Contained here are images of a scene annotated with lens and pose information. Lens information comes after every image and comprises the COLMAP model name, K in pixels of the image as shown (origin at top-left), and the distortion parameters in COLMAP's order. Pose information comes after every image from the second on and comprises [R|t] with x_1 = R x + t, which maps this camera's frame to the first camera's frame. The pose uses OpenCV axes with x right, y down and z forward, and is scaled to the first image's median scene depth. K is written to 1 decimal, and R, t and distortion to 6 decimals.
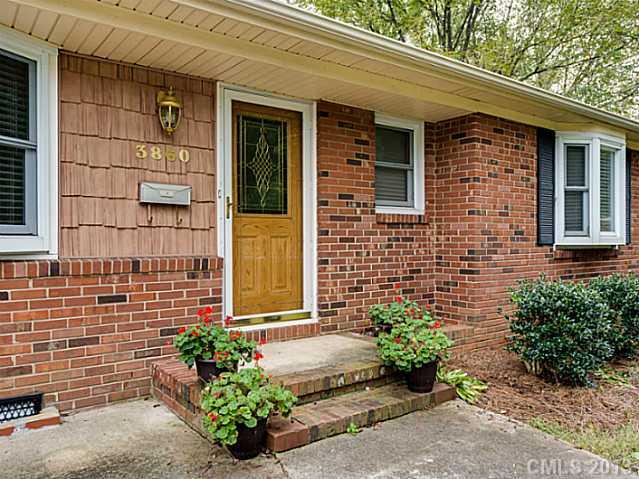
lens RADIAL K [[500.6, 0, 319.8], [0, 500.6, 240.8], [0, 0, 1]] dist [-0.000819, 0.003389]
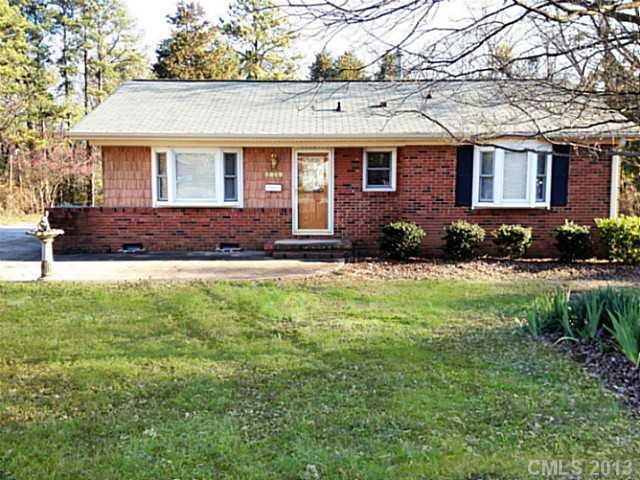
lens RADIAL K [[501.3, 0, 319.7], [0, 501.3, 238.9], [0, 0, 1]] dist [-0.000819, 0.003389]
pose [[0.796444, 0.061379, -0.601589, 1.503002], [-0.007810, 0.995796, 0.091260, -0.050818], [0.604661, -0.067985, 0.793576, -1.097857]]
